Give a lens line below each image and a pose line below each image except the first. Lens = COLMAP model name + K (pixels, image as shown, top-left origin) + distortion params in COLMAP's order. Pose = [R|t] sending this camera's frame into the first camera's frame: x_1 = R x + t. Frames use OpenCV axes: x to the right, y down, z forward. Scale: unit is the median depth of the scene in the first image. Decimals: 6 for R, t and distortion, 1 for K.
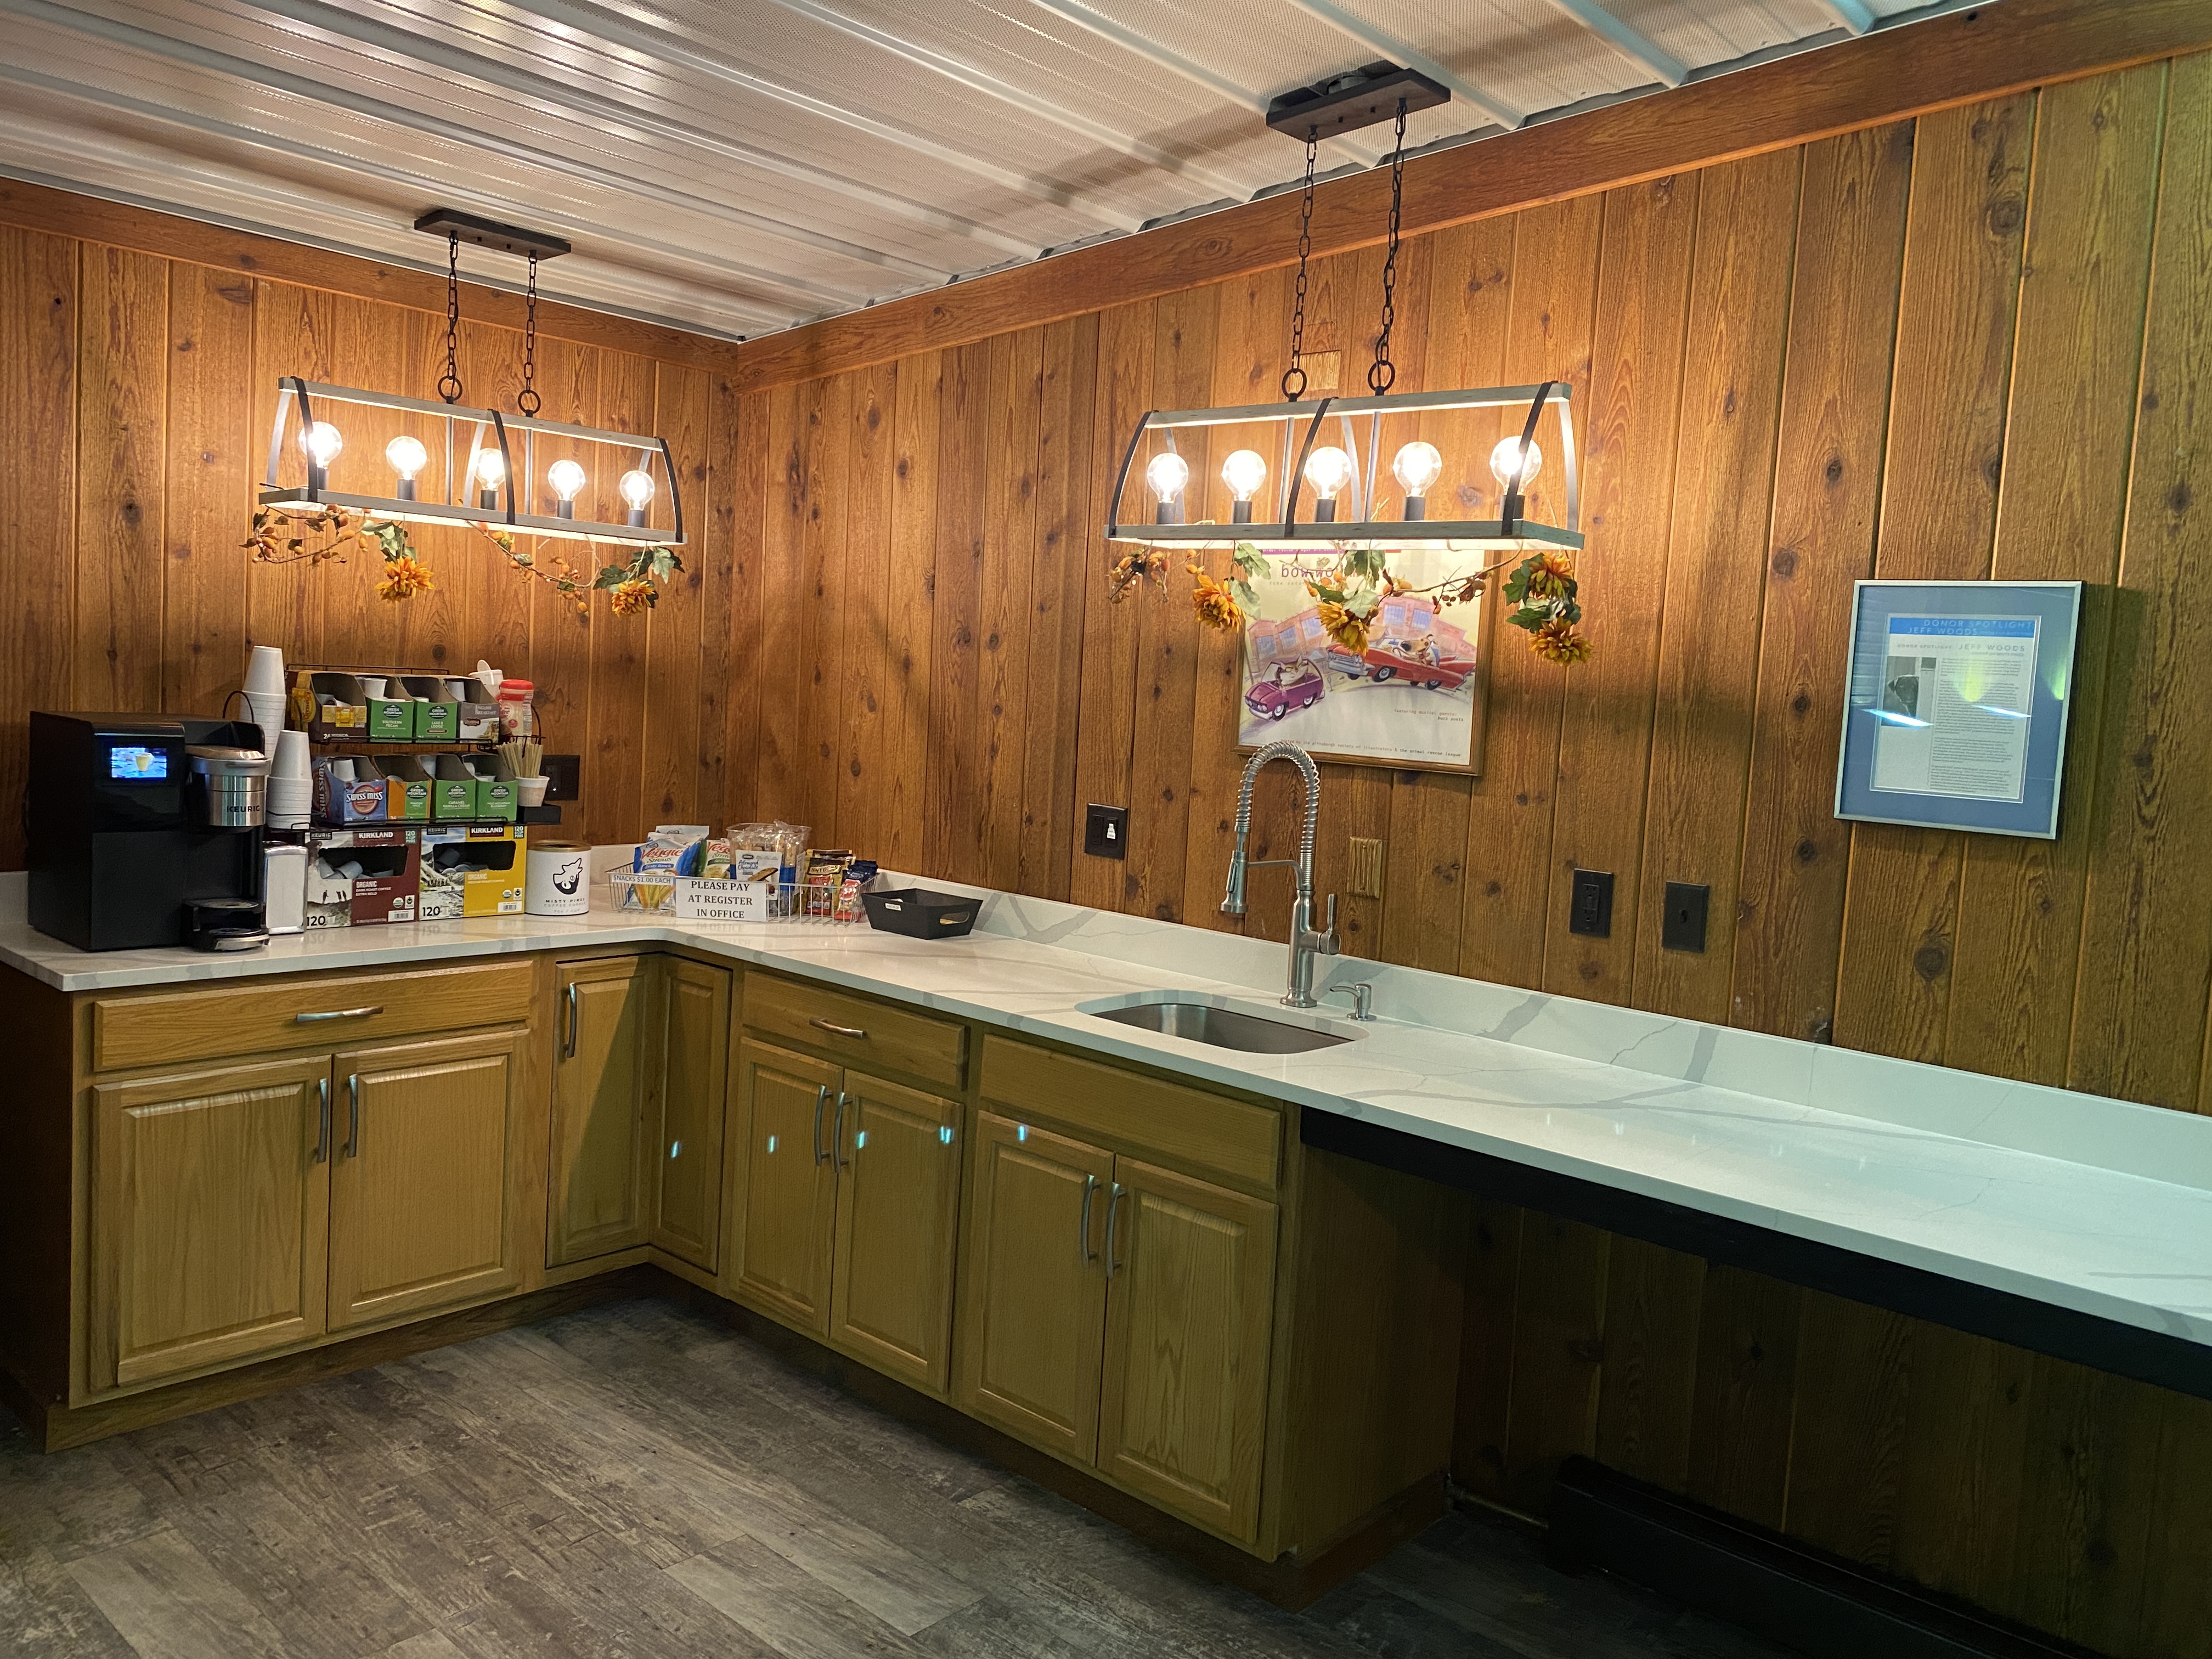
lens RADIAL K [[1691.3, 0, 1107.7], [0, 1691.3, 810.2], [0, 0, 1]] dist [0.081851, -0.135920]
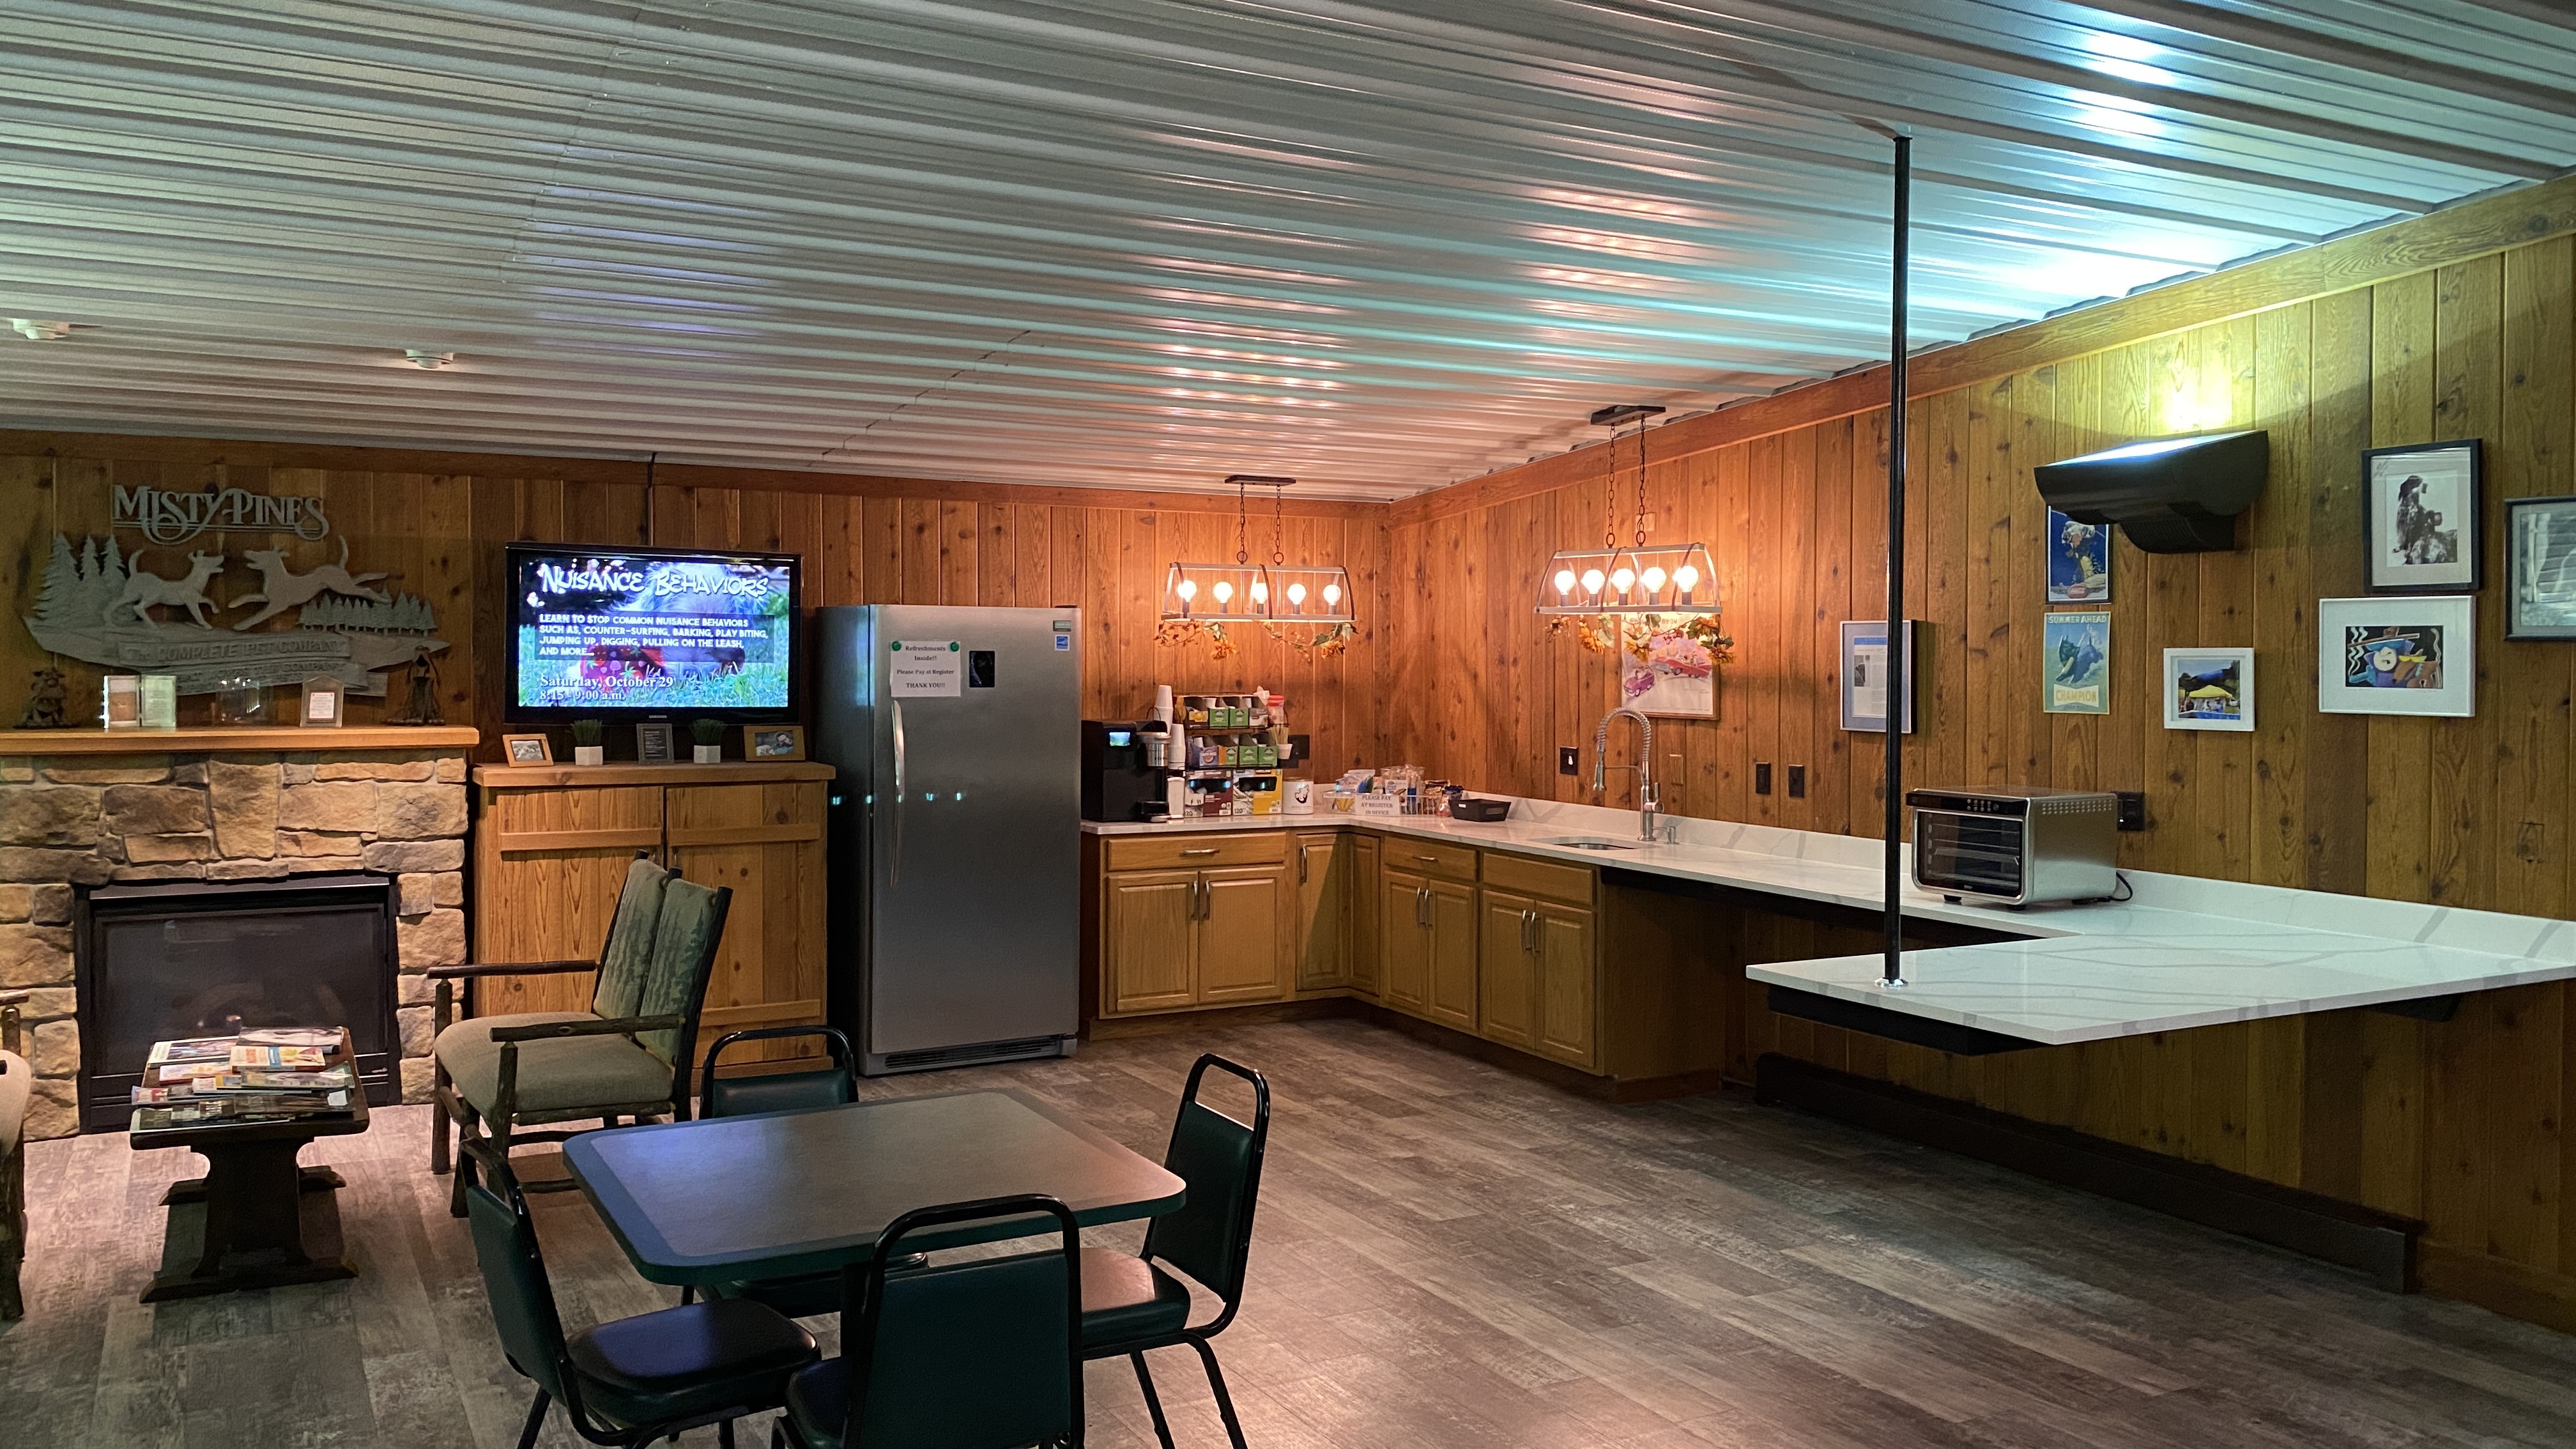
lens RADIAL K [[1986.4, 0, 1288.0], [0, 1986.4, 724.5], [0, 0, 1]] dist [-0.000427, -0.000078]
pose [[0.940598, -0.042115, -0.336899, 0.456547], [0.023370, 0.997955, -0.059503, 0.097766], [0.338716, 0.048095, 0.939659, -1.197273]]
